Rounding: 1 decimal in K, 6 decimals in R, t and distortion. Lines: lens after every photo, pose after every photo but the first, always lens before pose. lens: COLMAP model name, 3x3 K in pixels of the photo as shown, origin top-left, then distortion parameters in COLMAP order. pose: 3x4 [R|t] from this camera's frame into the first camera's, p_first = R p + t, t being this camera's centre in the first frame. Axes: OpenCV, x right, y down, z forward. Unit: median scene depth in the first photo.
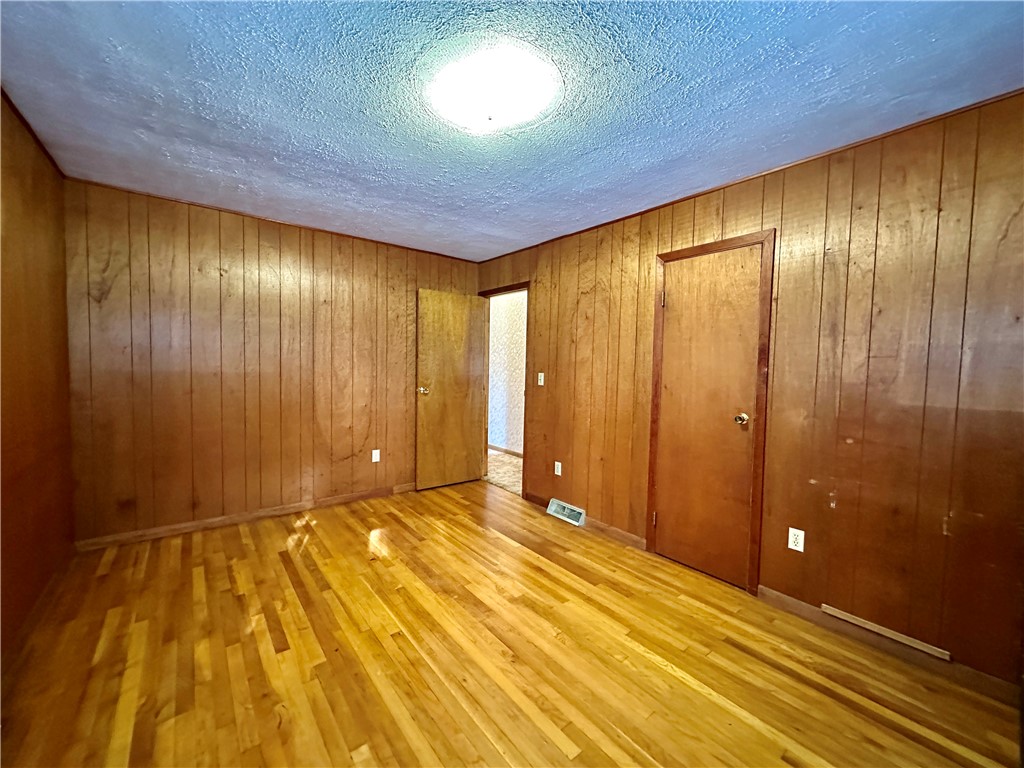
lens RADIAL K [[408.9, 0, 512.0], [0, 408.9, 384.0], [0, 0, 1]] dist [-0.002710, -0.000019]
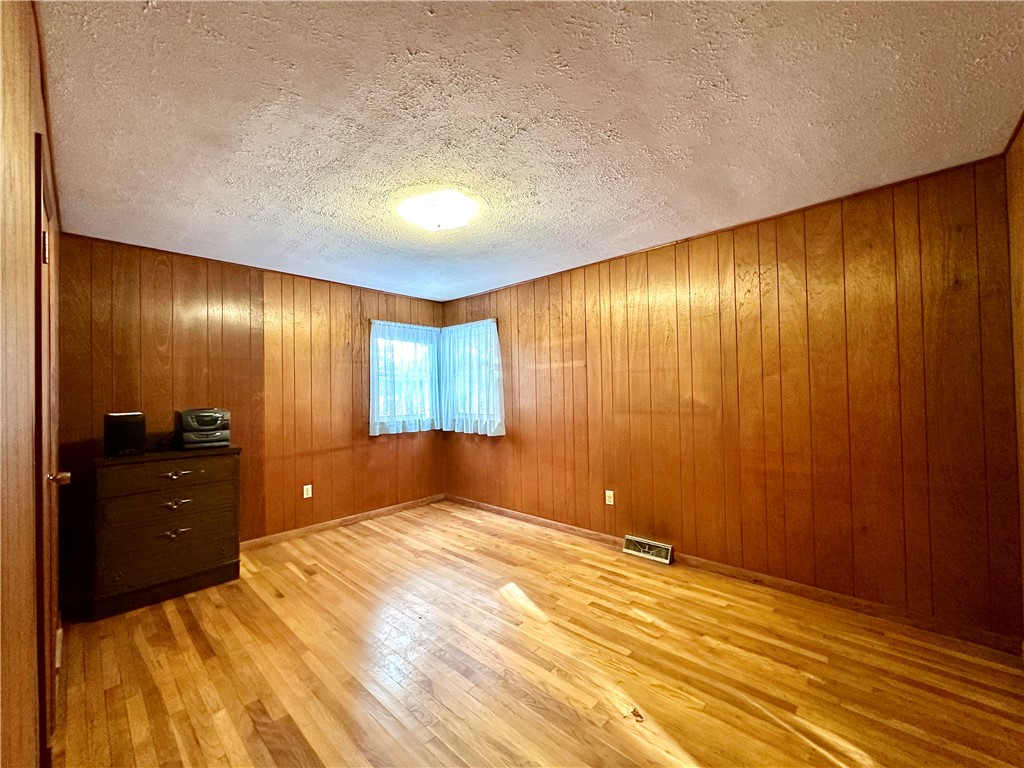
lens RADIAL K [[408.9, 0, 512.0], [0, 408.9, 384.0], [0, 0, 1]] dist [-0.002710, -0.000019]
pose [[-0.989779, -0.004155, -0.142550, -0.088860], [-0.008866, 0.999435, 0.032427, -0.116377], [0.142335, 0.033360, -0.989256, 2.099107]]
